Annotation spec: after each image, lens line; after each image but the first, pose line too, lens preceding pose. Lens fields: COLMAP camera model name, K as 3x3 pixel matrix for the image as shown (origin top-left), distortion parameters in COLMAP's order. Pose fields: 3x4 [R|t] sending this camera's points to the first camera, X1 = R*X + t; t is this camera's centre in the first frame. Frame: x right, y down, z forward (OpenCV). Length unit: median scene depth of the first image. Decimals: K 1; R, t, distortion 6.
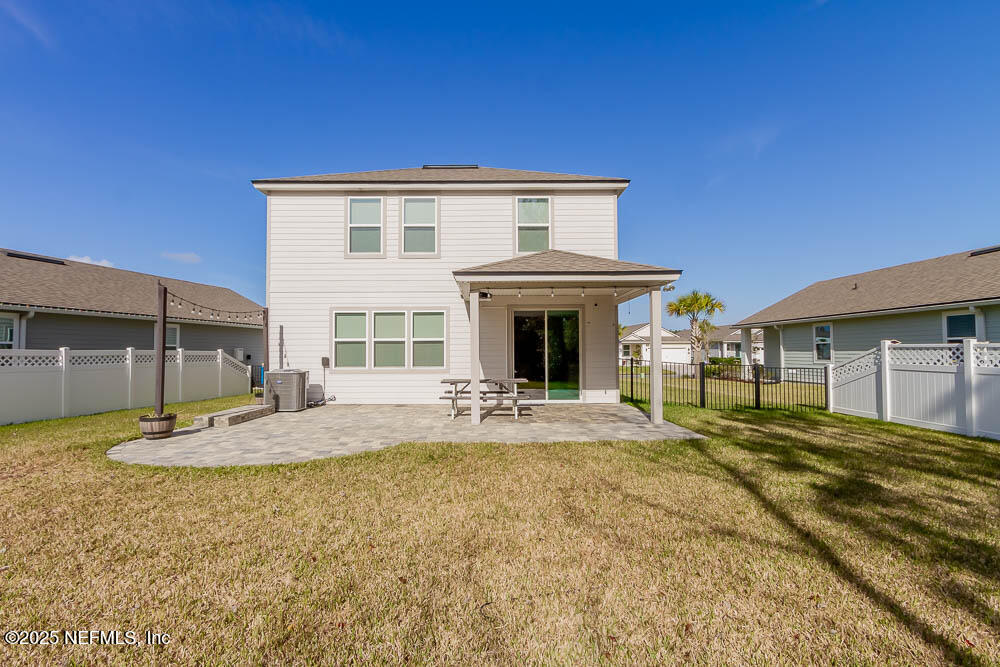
lens RADIAL K [[465.0, 0, 500.2], [0, 465.0, 334.8], [0, 0, 1]] dist [0.004408, -0.000009]
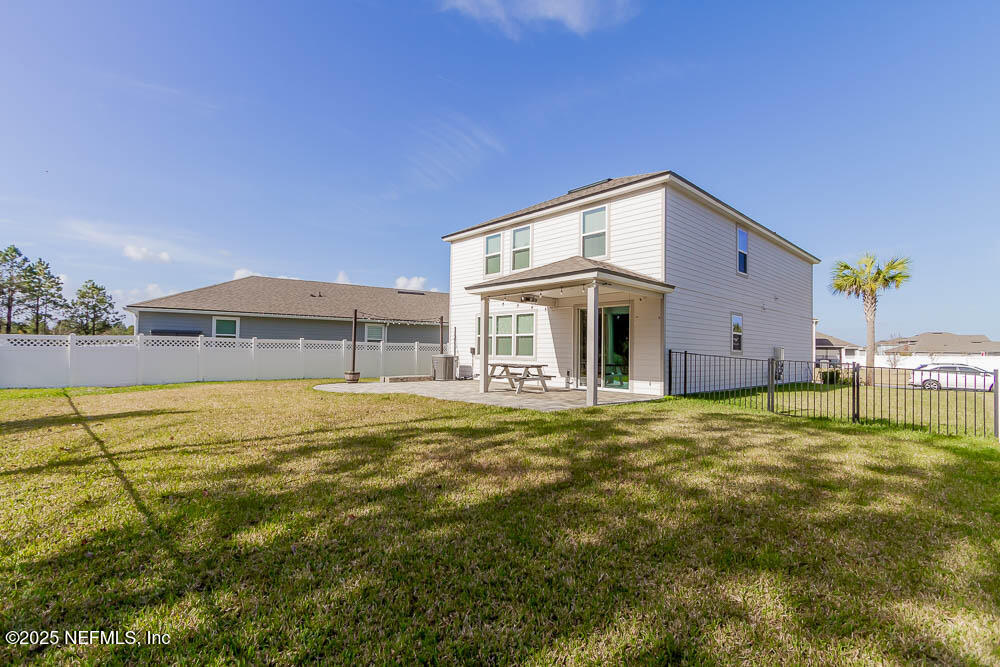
lens RADIAL K [[465.0, 0, 497.8], [0, 465.0, 339.3], [0, 0, 1]] dist [0.004408, -0.000009]
pose [[0.673714, -0.005597, -0.738971, 0.757219], [0.012848, 0.999909, 0.004141, 0.016211], [0.738880, -0.012284, 0.673725, 0.059881]]
